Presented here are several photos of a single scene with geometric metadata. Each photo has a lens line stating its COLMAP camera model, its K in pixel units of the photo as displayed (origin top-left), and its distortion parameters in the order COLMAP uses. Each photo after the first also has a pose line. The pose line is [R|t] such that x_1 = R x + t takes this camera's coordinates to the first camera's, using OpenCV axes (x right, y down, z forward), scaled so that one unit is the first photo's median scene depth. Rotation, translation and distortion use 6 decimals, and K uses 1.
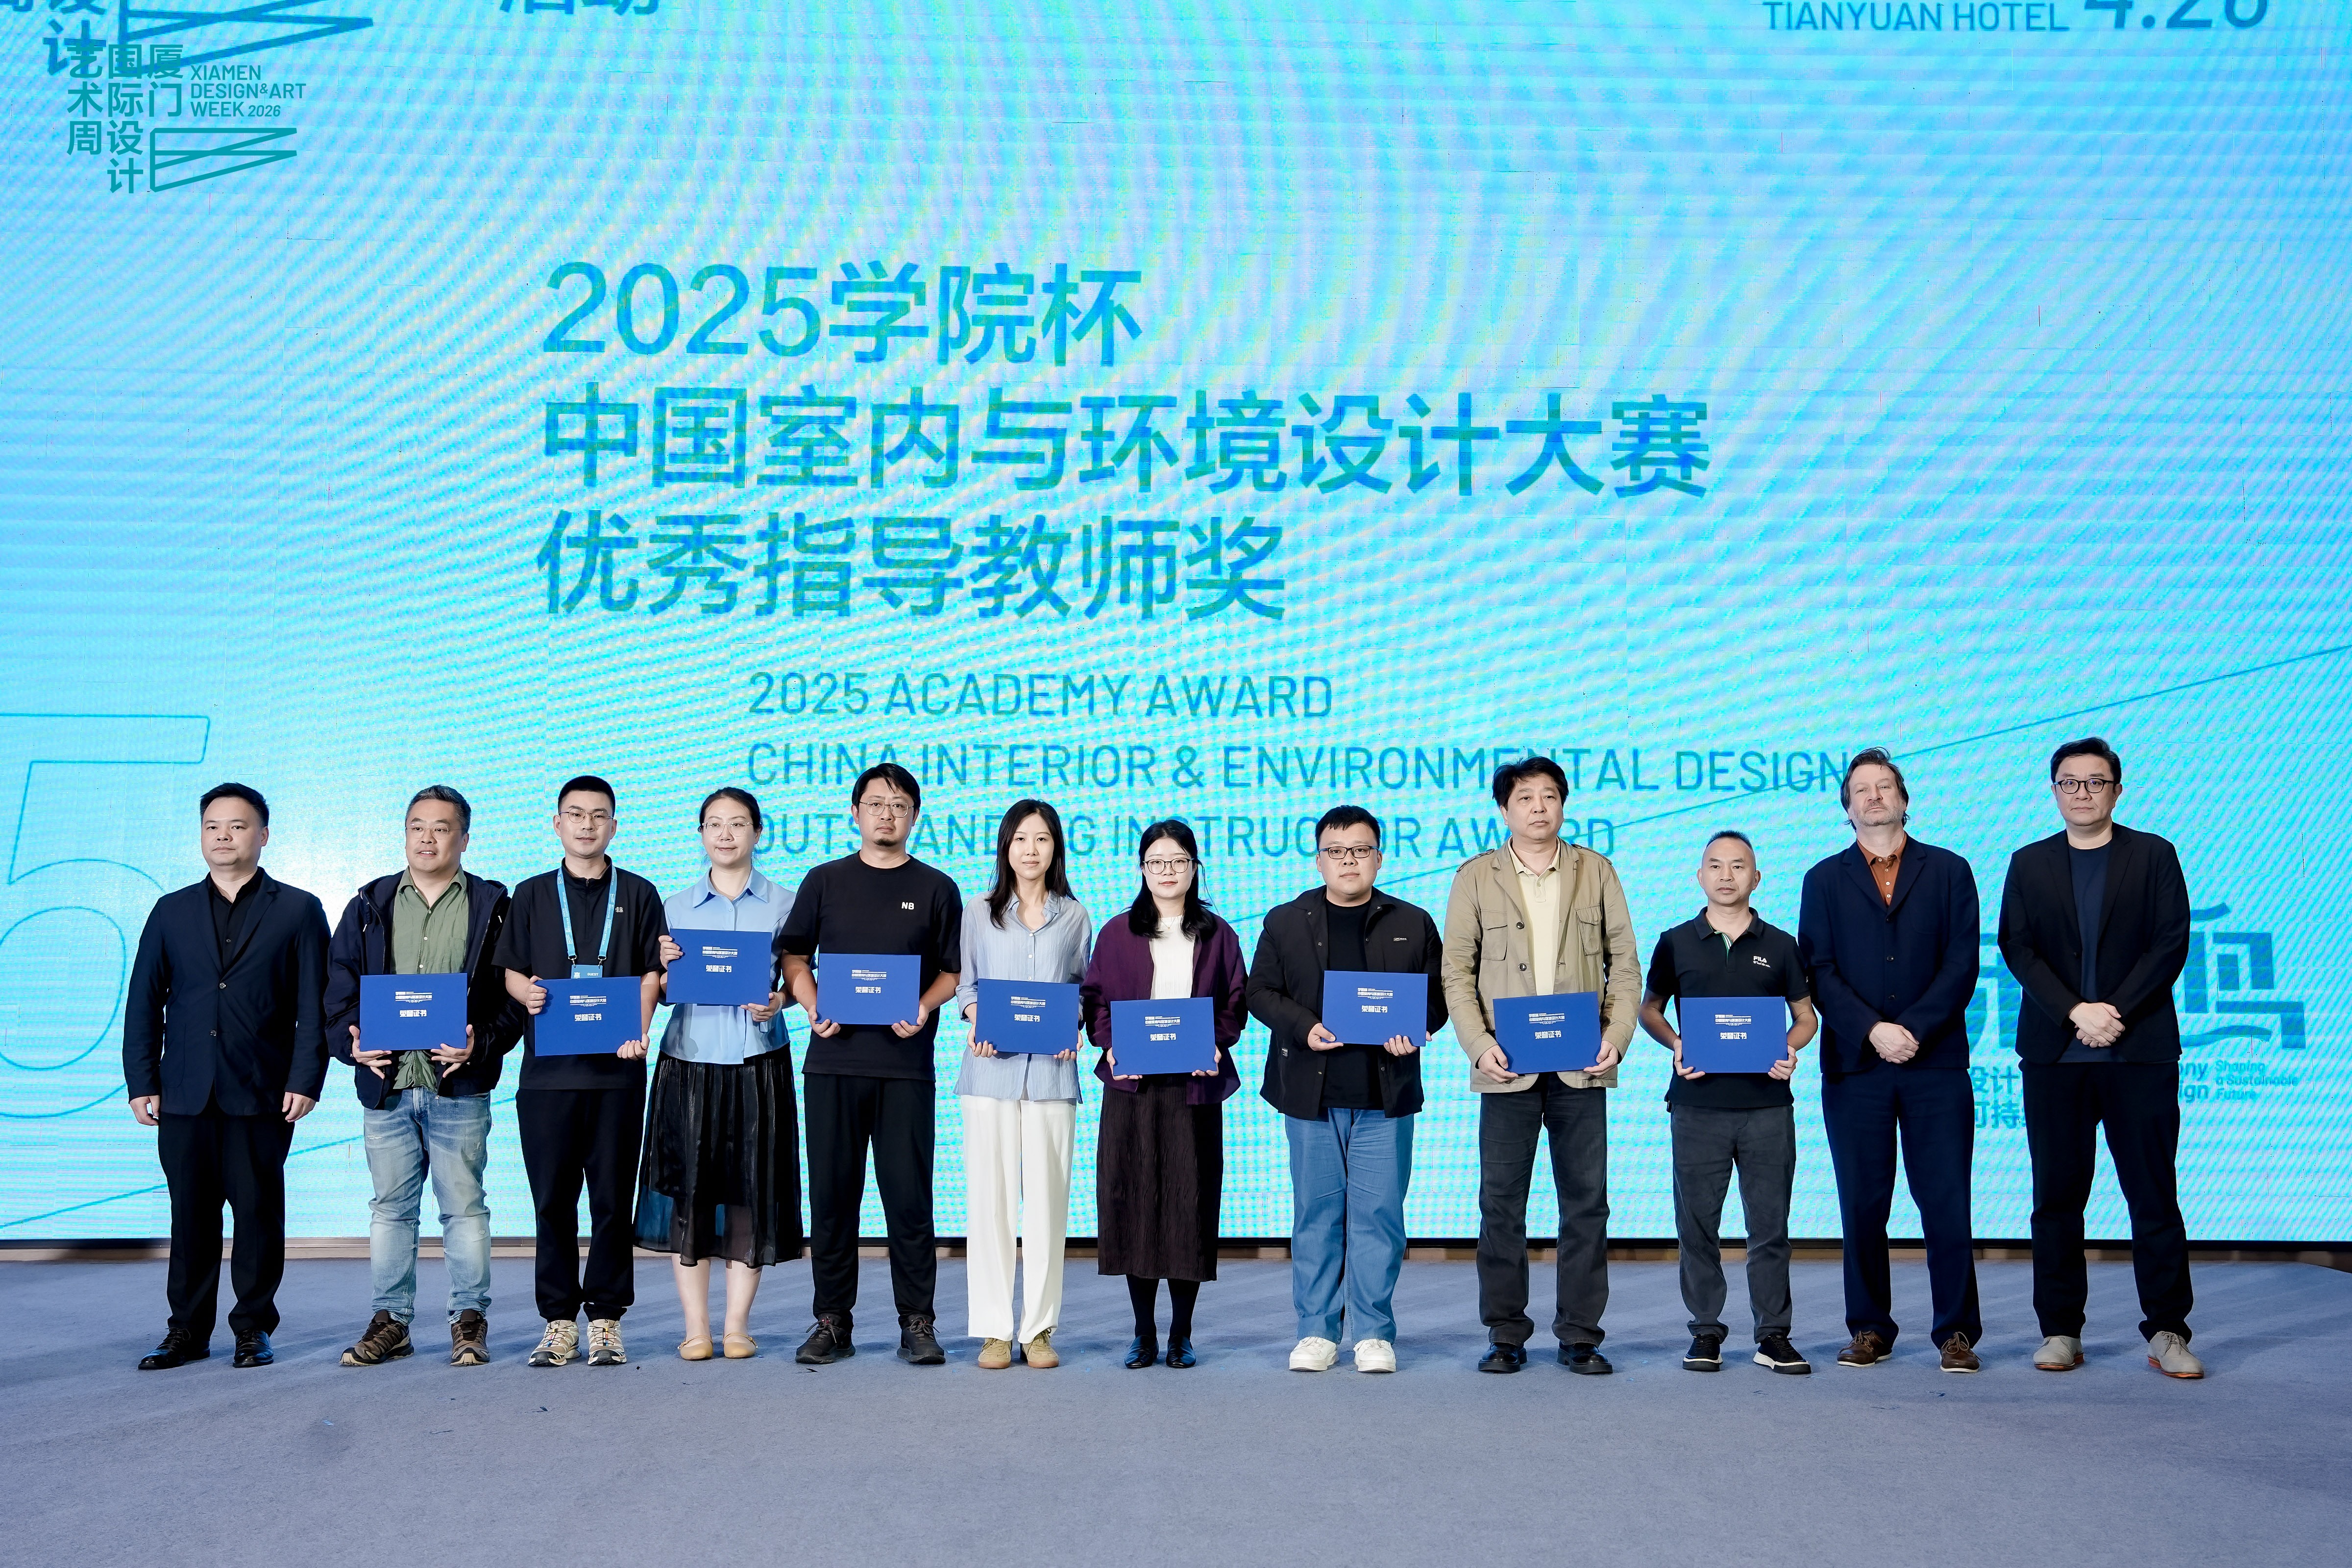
lens RADIAL K [[2313.0, 0, 1194.2], [0, 2313.0, 799.2], [0, 0, 1]] dist [0.000892, 0.000000]
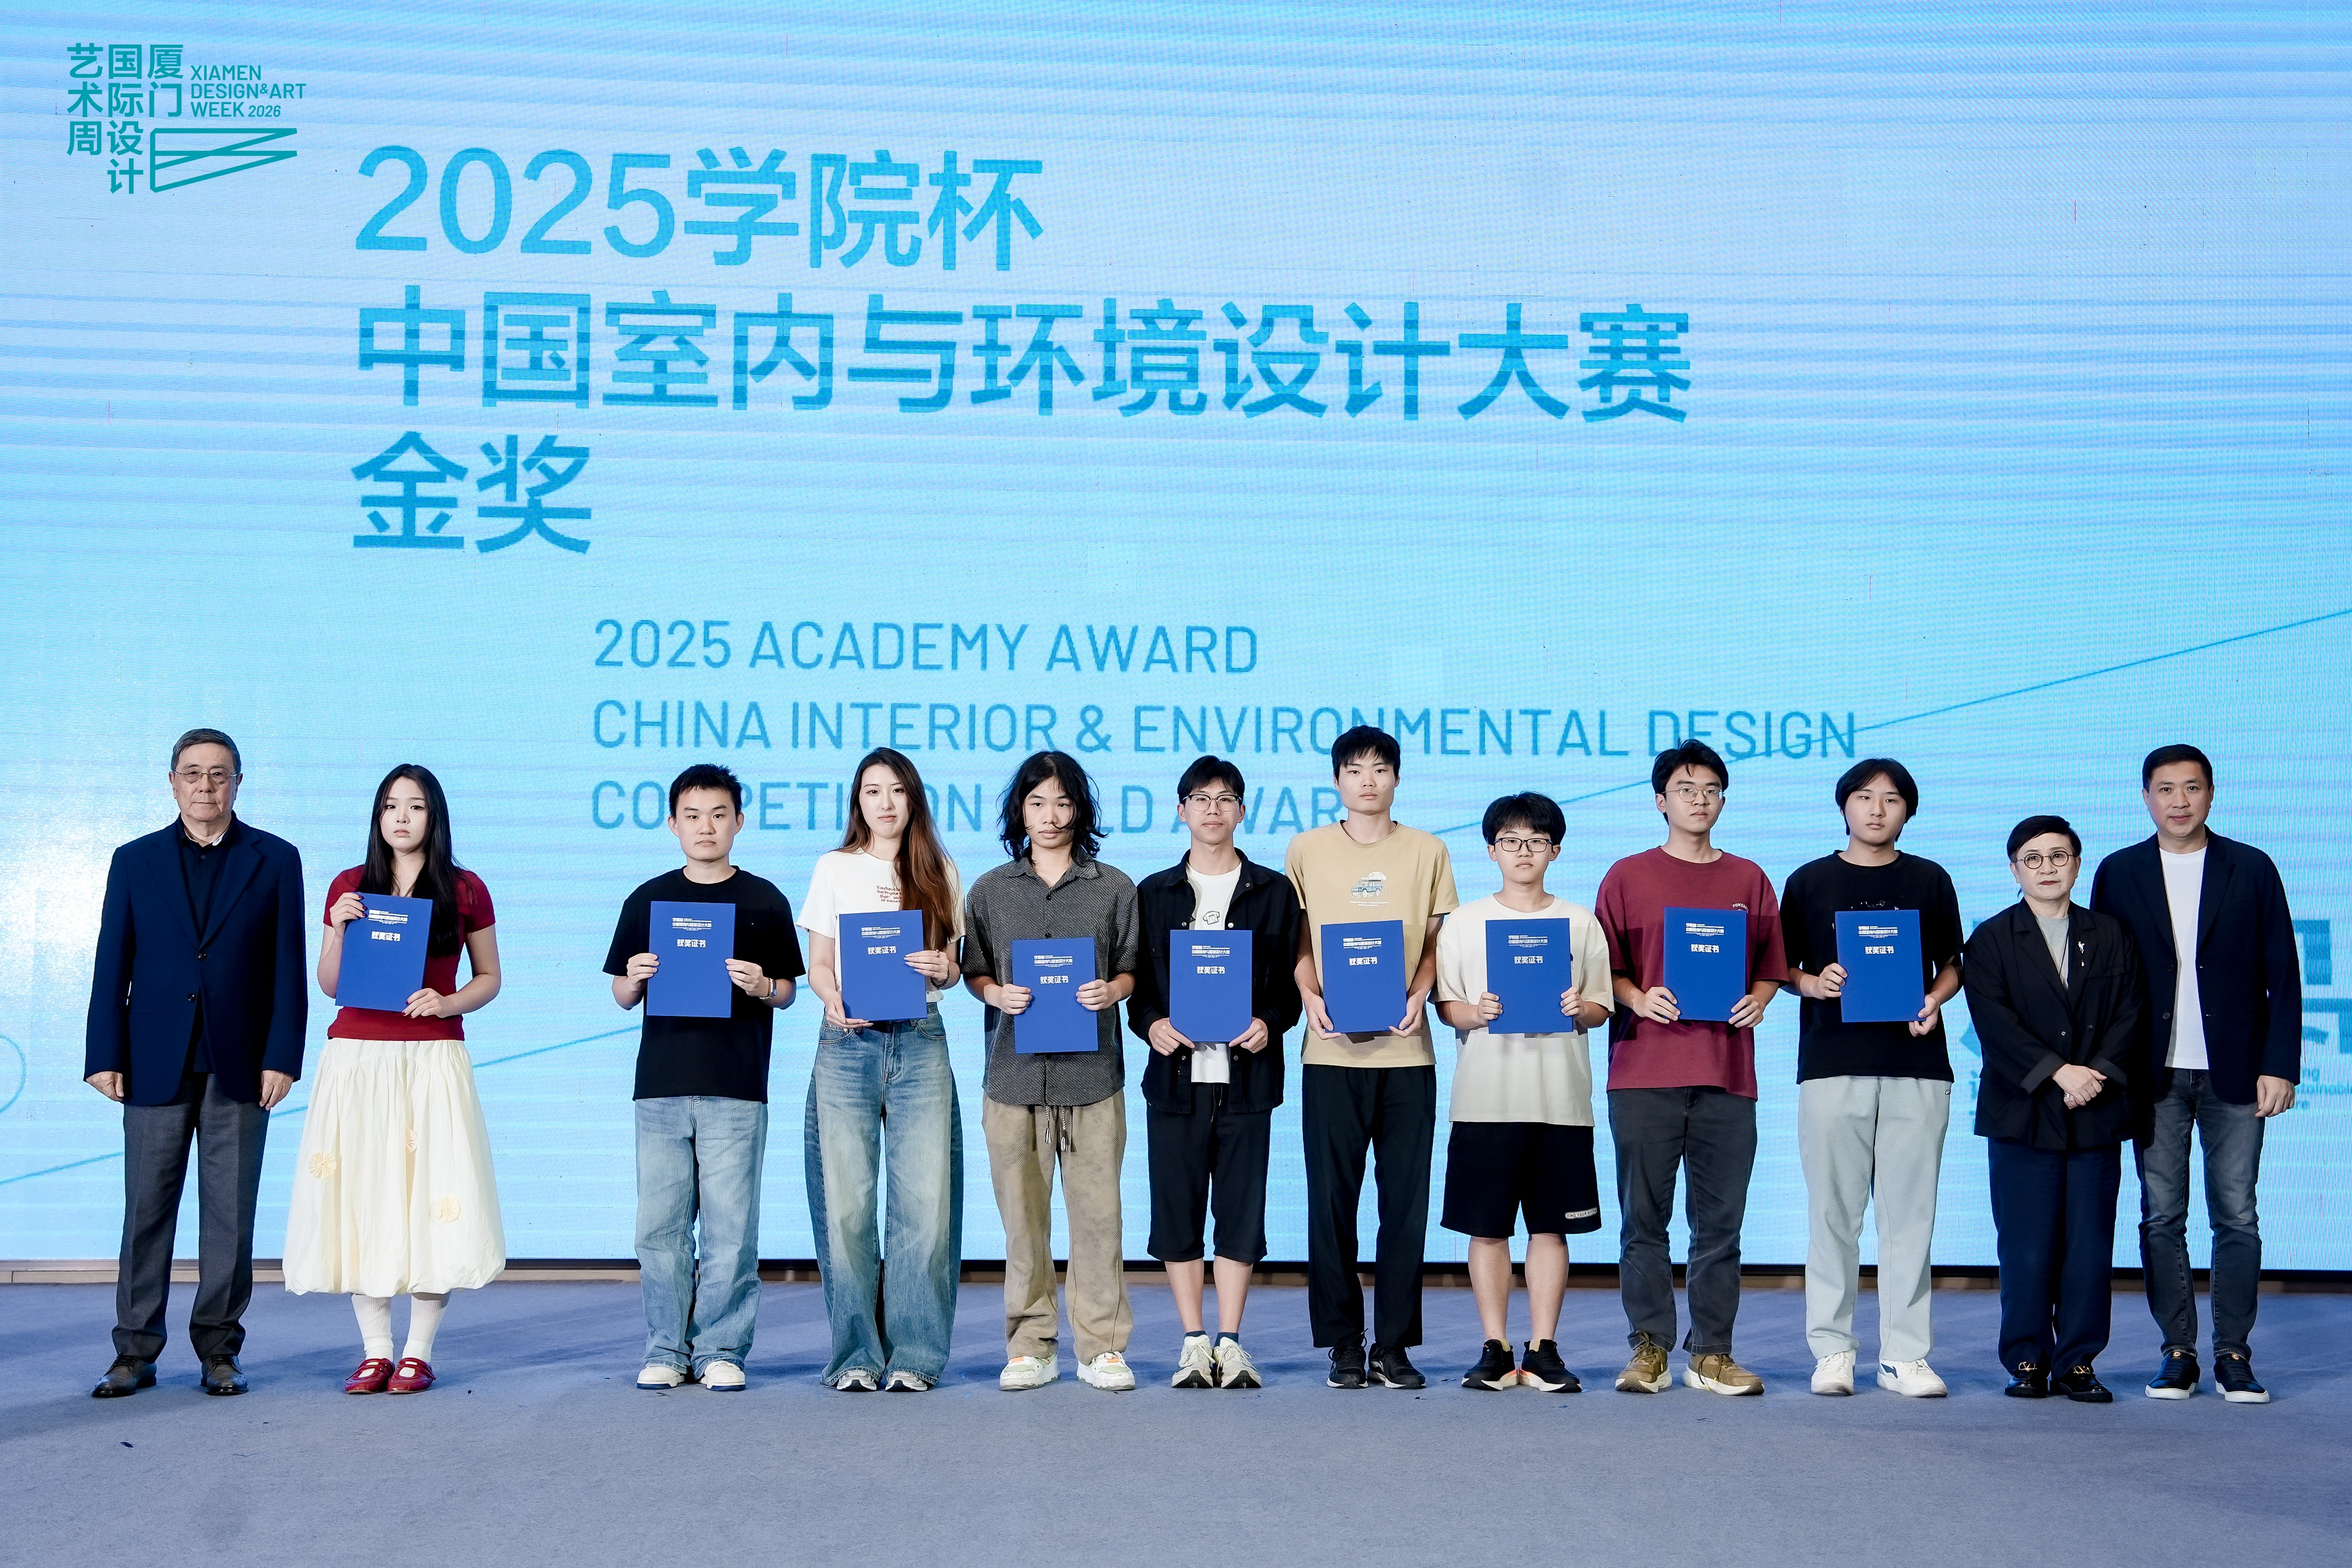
lens RADIAL K [[3061.2, 0, 1199.2], [0, 3061.2, 823.8], [0, 0, 1]] dist [0.048524, 0.000000]
pose [[0.999995, 0.002690, 0.001771, 0.035427], [-0.002725, 0.999788, 0.020399, -0.001522], [-0.001716, -0.020404, 0.999790, -0.165999]]
